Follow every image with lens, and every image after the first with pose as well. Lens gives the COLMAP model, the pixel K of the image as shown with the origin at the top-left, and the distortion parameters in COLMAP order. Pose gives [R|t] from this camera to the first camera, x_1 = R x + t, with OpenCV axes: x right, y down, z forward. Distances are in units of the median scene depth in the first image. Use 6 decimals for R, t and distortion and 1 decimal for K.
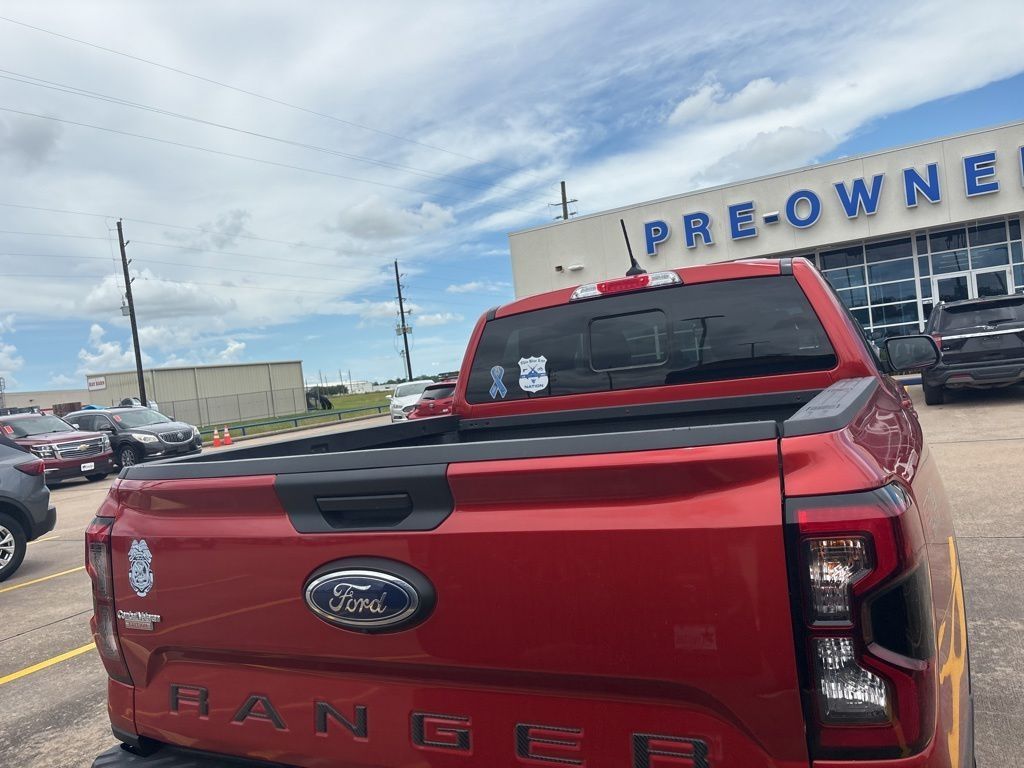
lens RADIAL K [[769.3, 0, 513.1], [0, 769.3, 383.1], [0, 0, 1]] dist [0.053925, -0.049893]
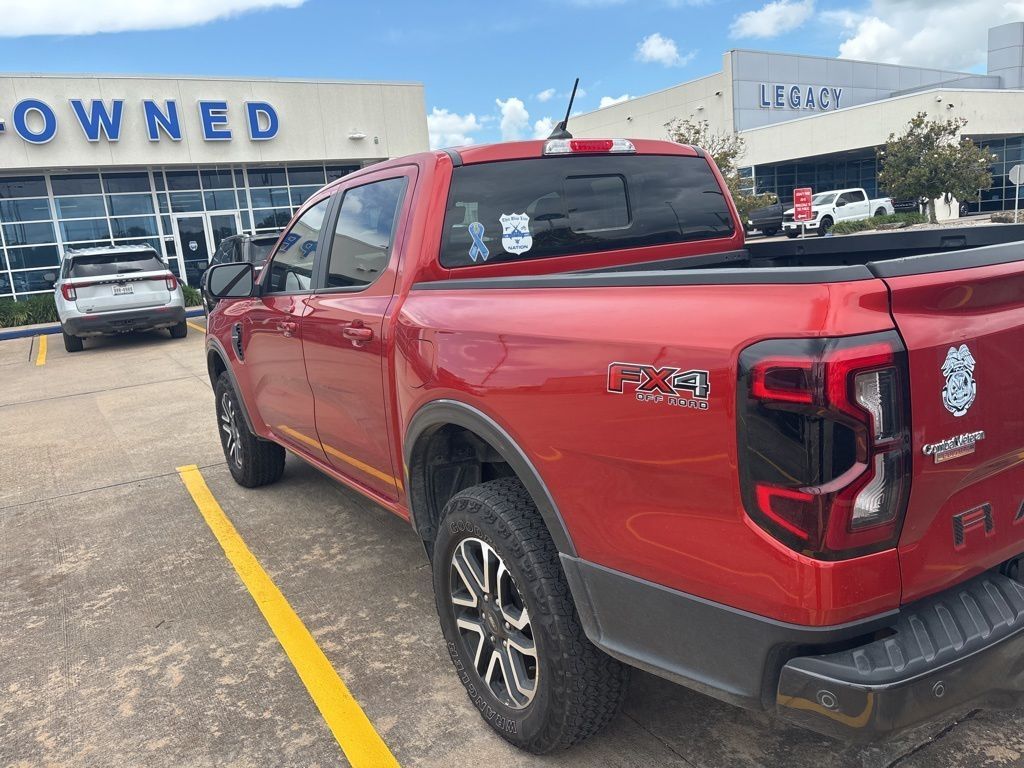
lens RADIAL K [[769.3, 0, 513.1], [0, 769.3, 383.1], [0, 0, 1]] dist [0.053925, -0.049893]
pose [[0.533875, -0.094186, 0.840301, -0.733060], [0.037377, 0.995434, 0.087828, 0.081259], [-0.844737, -0.015481, 0.534958, 0.507940]]
